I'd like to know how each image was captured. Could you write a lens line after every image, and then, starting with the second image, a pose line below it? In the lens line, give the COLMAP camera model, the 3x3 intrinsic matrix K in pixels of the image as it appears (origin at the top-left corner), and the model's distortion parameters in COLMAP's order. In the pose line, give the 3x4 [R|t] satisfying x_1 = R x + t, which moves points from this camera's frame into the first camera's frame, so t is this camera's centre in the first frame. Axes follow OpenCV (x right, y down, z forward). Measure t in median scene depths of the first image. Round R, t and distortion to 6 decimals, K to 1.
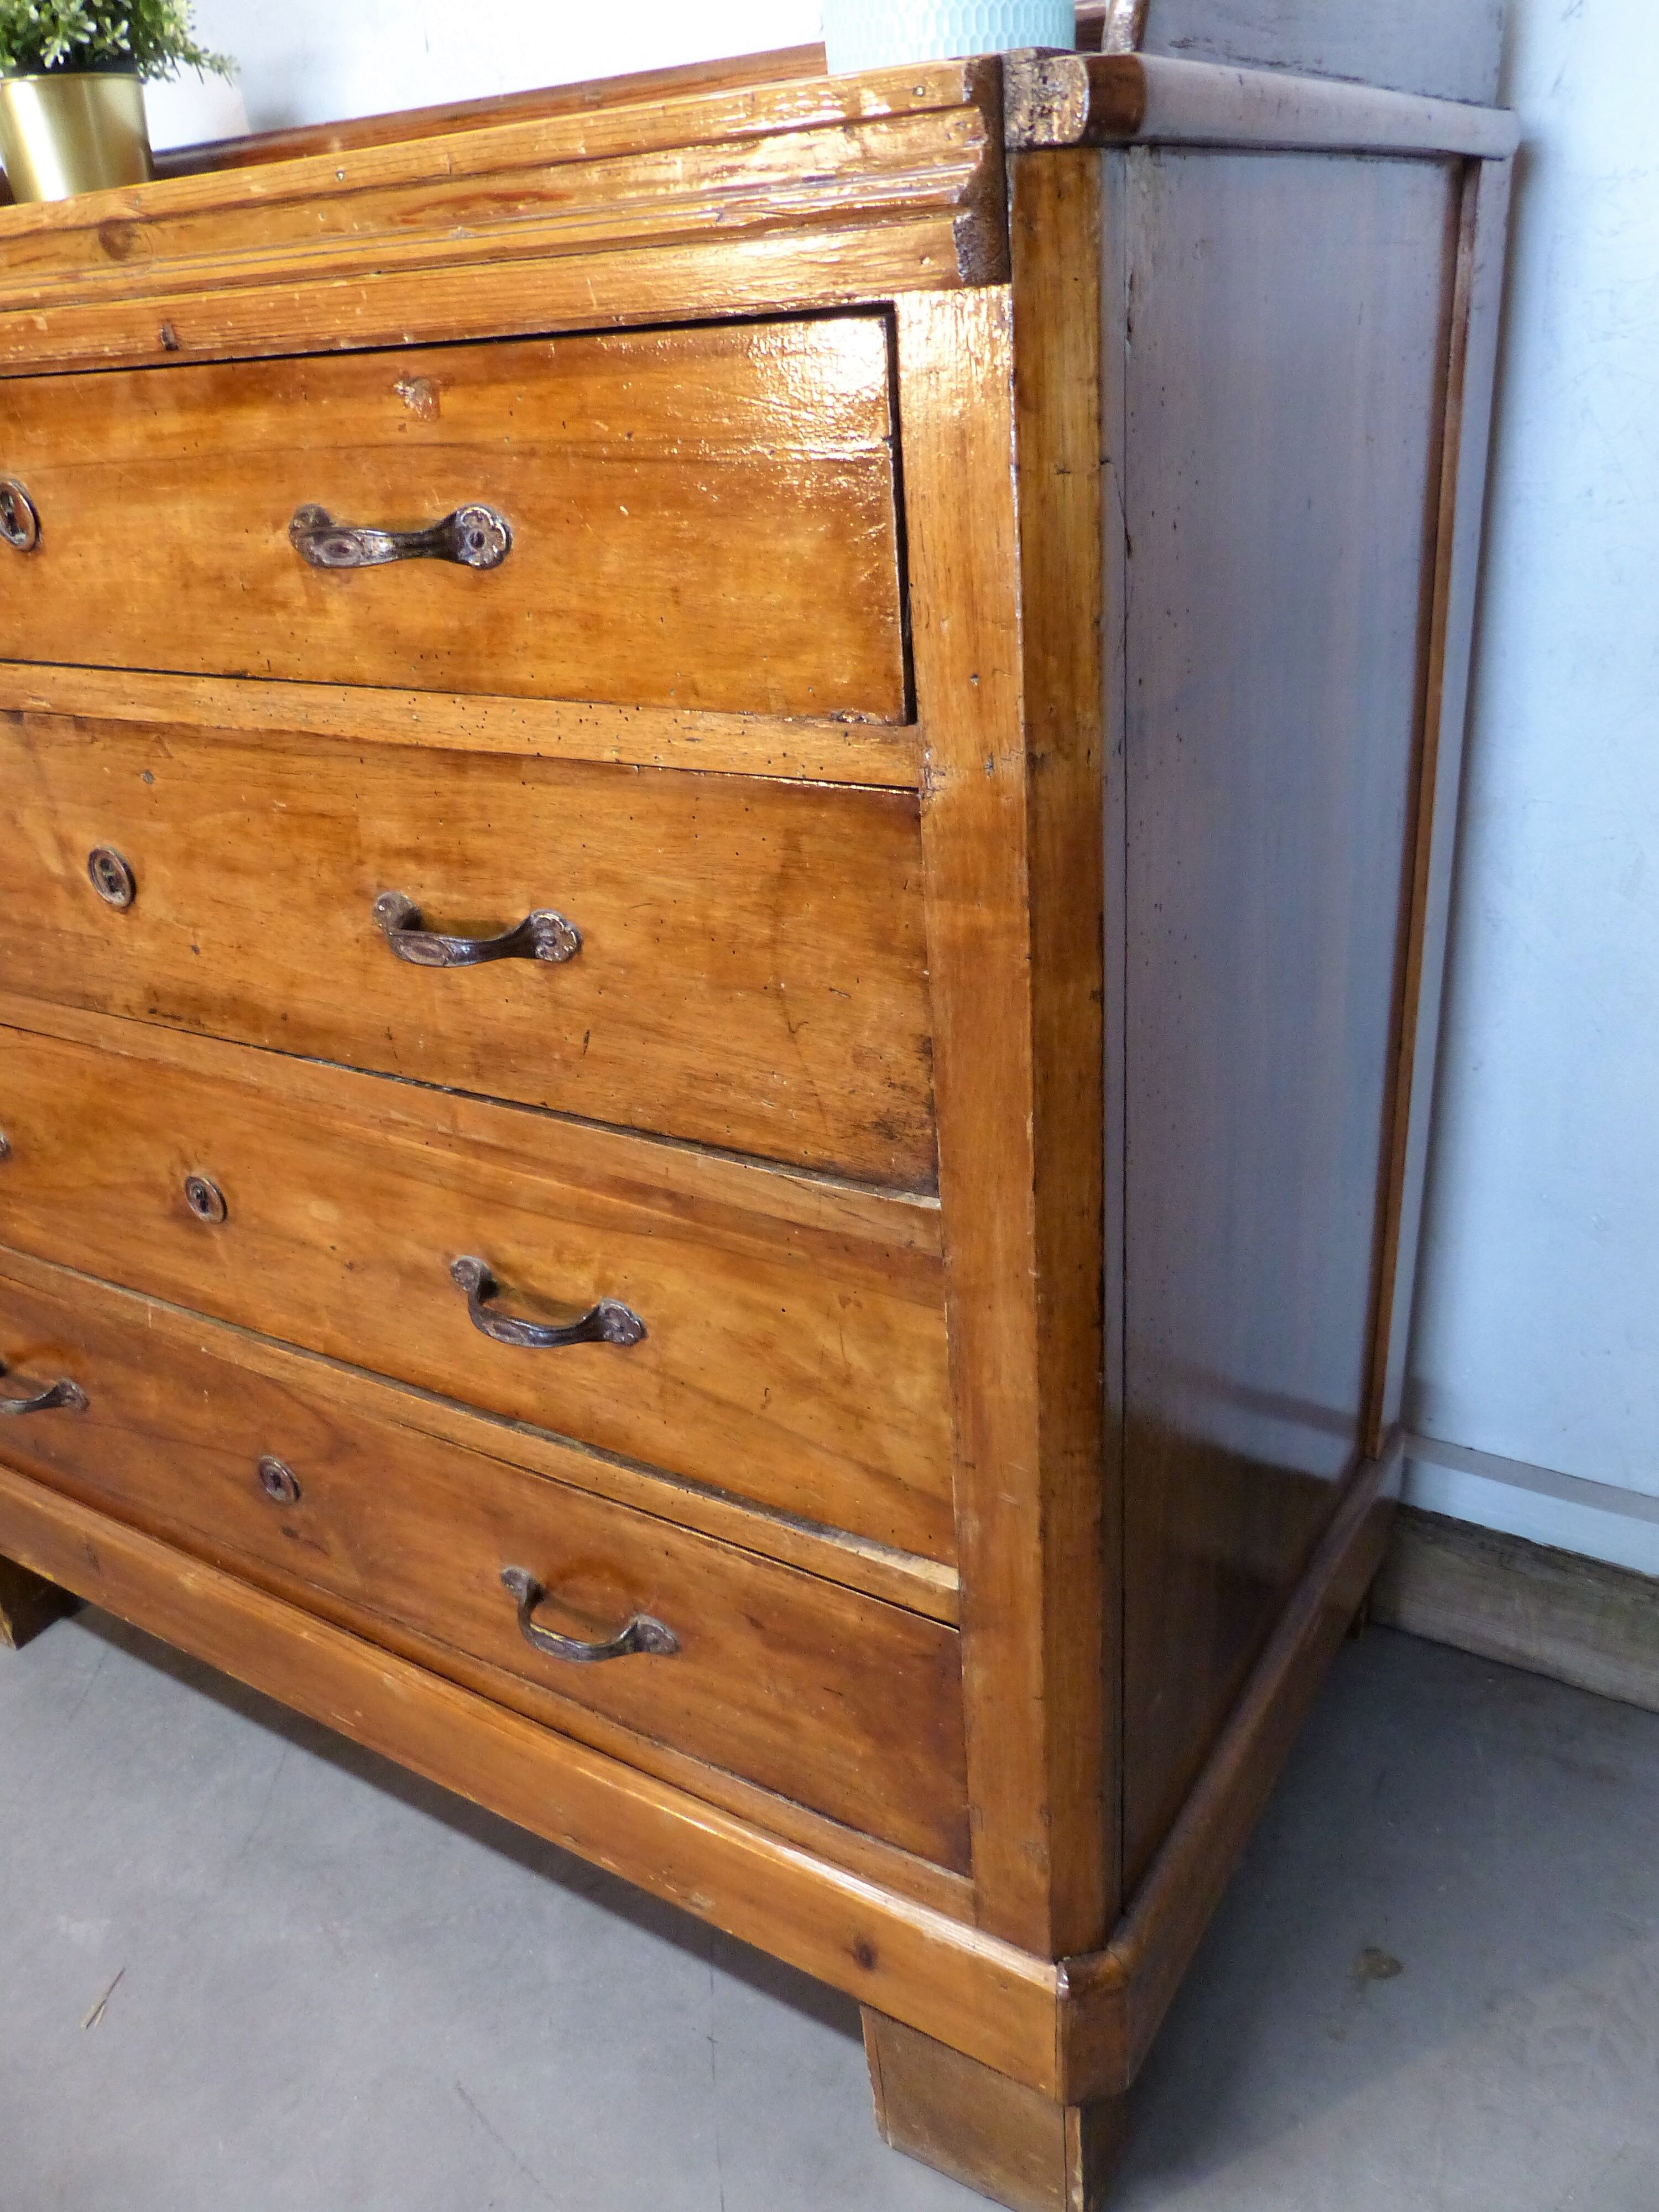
lens RADIAL K [[1693.7, 0, 847.6], [0, 1693.7, 1105.3], [0, 0, 1]] dist [-0.020405, 0.015246]
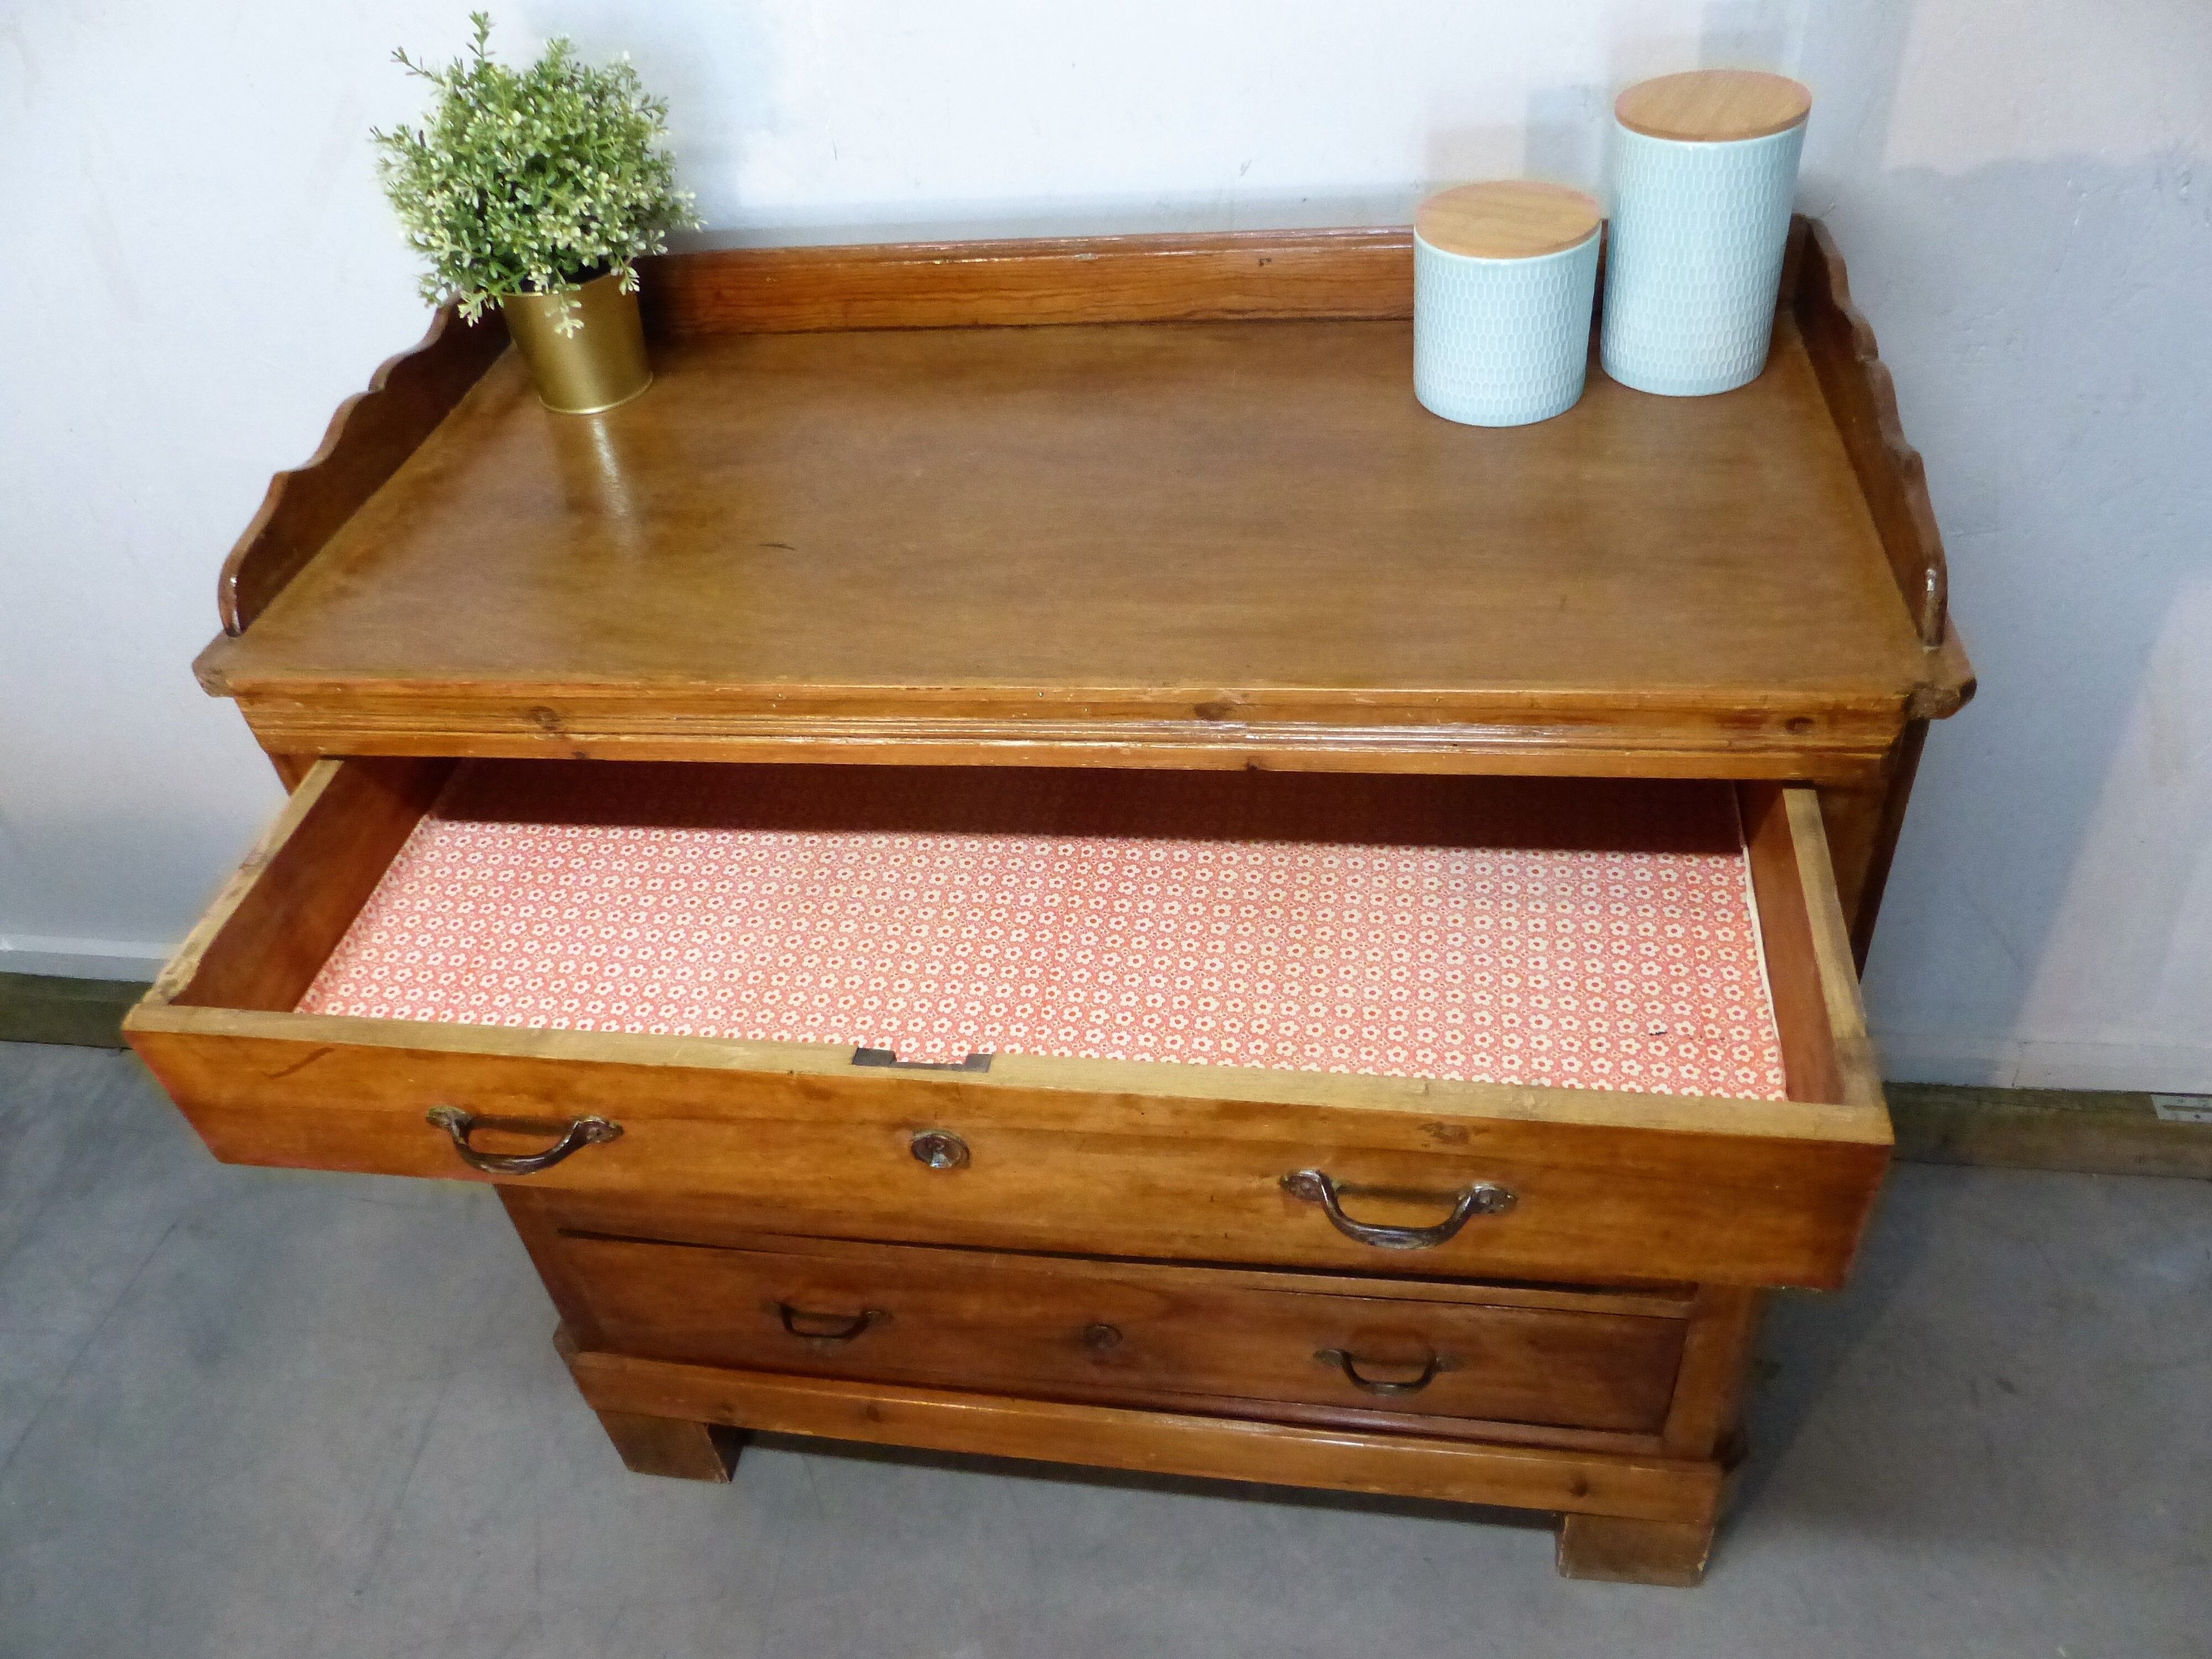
lens RADIAL K [[1693.7, 0, 1103.6], [0, 1693.7, 845.0], [0, 0, 1]] dist [-0.020405, 0.015246]
pose [[0.924423, -0.254186, 0.284308, -0.849054], [0.189805, 0.953256, 0.235112, -0.669513], [-0.330780, -0.163380, 0.929458, -0.326556]]
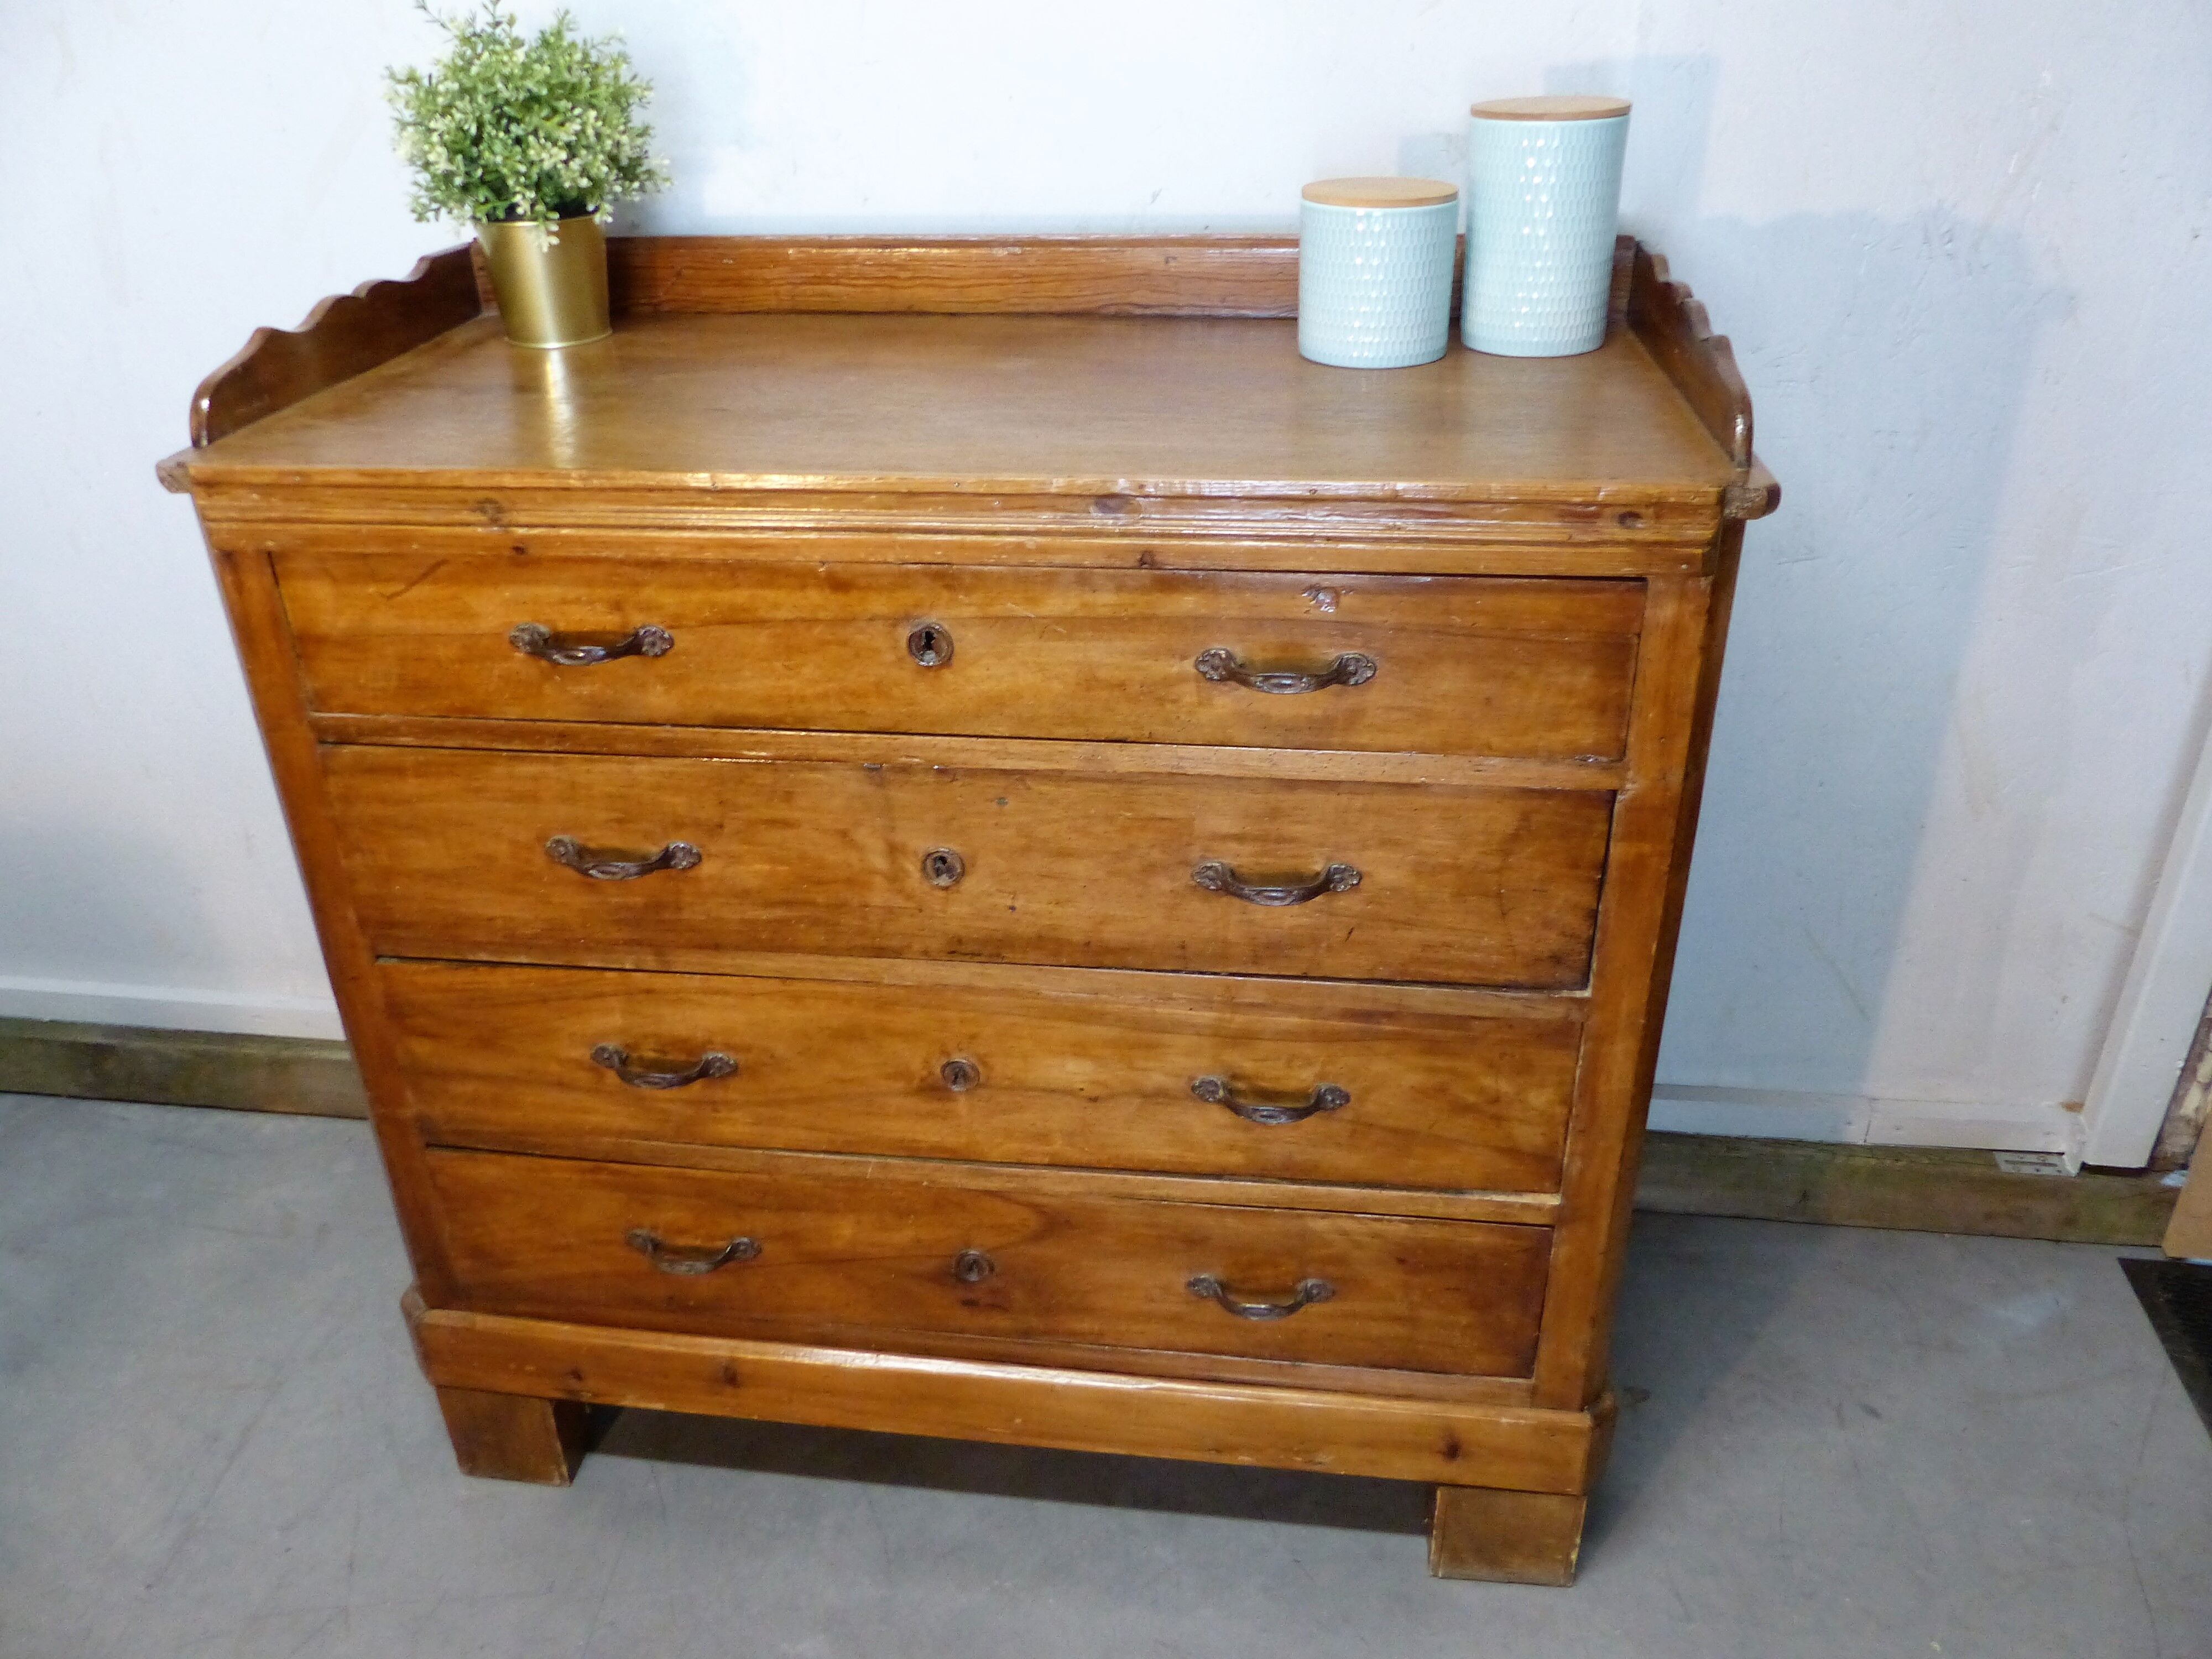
lens RADIAL K [[1693.7, 0, 1103.9], [0, 1693.7, 841.9], [0, 0, 1]] dist [-0.020405, 0.015246]
pose [[0.911798, -0.141848, 0.385363, -0.976093], [0.136780, 0.989765, 0.040691, -0.222023], [-0.387191, 0.015608, 0.921868, -0.446093]]
